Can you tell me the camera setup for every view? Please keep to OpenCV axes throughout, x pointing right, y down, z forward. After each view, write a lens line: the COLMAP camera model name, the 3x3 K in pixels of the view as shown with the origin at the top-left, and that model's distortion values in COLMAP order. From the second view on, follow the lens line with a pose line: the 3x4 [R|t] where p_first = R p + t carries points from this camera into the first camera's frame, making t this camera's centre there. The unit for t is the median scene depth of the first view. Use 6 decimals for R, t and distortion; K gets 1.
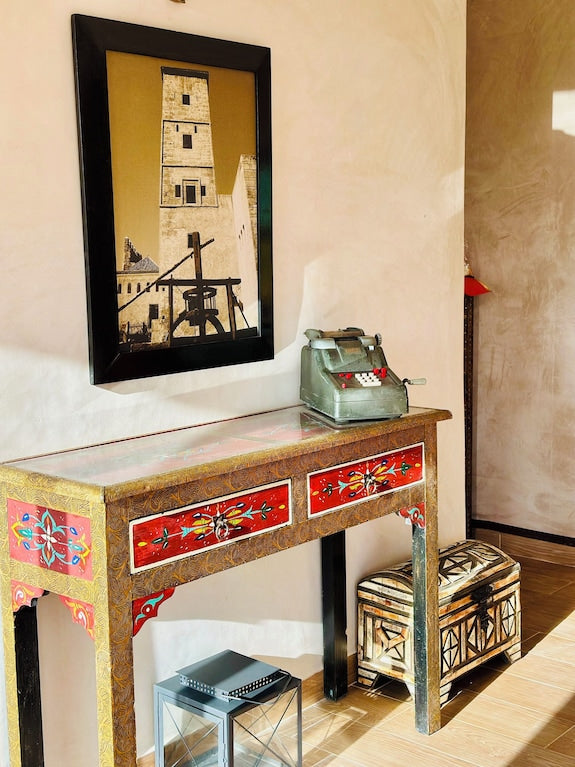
lens RADIAL K [[1051.0, 0, 287.9], [0, 1051.0, 385.9], [0, 0, 1]] dist [0.042004, 0.000000]
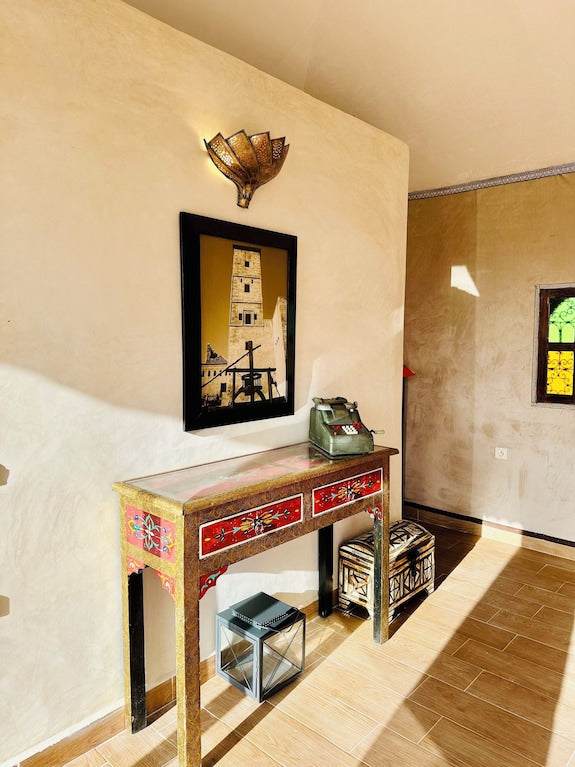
lens RADIAL K [[542.6, 0, 288.4], [0, 542.6, 379.3], [0, 0, 1]] dist [0.008375, -0.002793]
pose [[0.999374, 0.025978, -0.024012, -0.003116], [-0.027469, 0.997570, -0.064030, -0.028436], [0.022290, 0.064649, 0.997659, 0.126382]]
